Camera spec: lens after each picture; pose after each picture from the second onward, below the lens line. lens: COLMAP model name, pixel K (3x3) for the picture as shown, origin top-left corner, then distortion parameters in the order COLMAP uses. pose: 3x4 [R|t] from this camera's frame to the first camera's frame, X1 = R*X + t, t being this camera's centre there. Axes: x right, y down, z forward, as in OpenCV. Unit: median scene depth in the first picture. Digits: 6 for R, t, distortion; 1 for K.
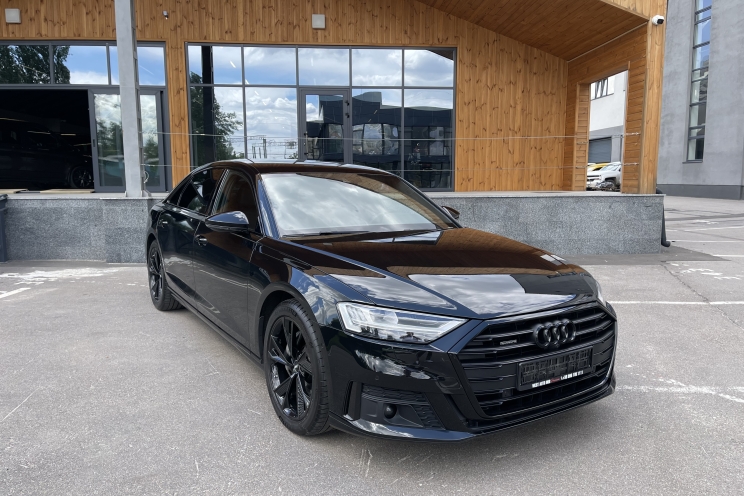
lens RADIAL K [[559.4, 0, 377.1], [0, 559.4, 260.3], [0, 0, 1]] dist [0.079127, -0.098696]
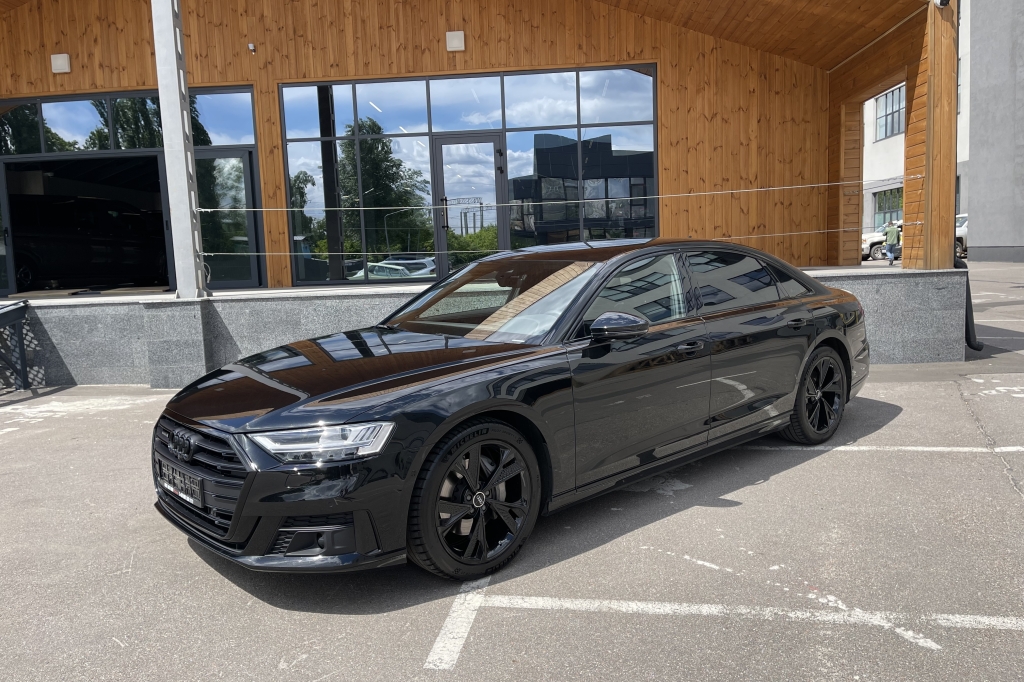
lens RADIAL K [[770.0, 0, 519.0], [0, 770.0, 357.9], [0, 0, 1]] dist [0.079127, -0.098696]
pose [[0.989320, -0.017822, -0.144667, 0.109977], [0.016580, 0.999815, -0.009790, -0.013317], [0.144814, 0.007287, 0.989432, 0.047033]]
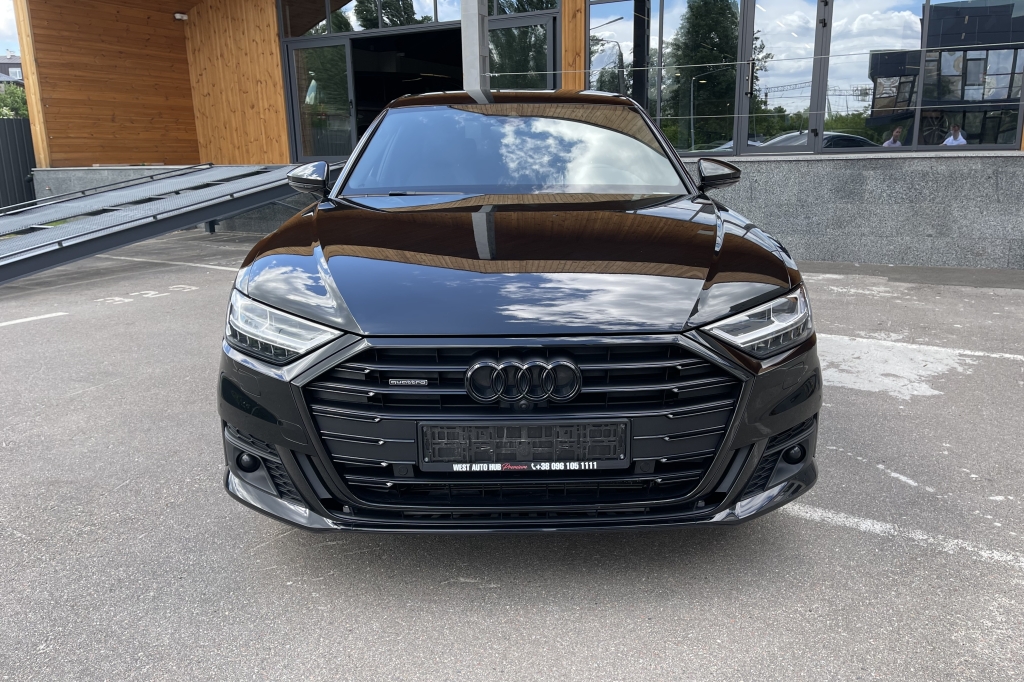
lens RADIAL K [[770.0, 0, 519.0], [0, 770.0, 357.9], [0, 0, 1]] dist [0.079127, -0.098696]
pose [[0.844094, 0.122175, -0.522091, 0.160567], [-0.059263, 0.988987, 0.135619, 0.002808], [0.532911, -0.083535, 0.842038, 0.093663]]
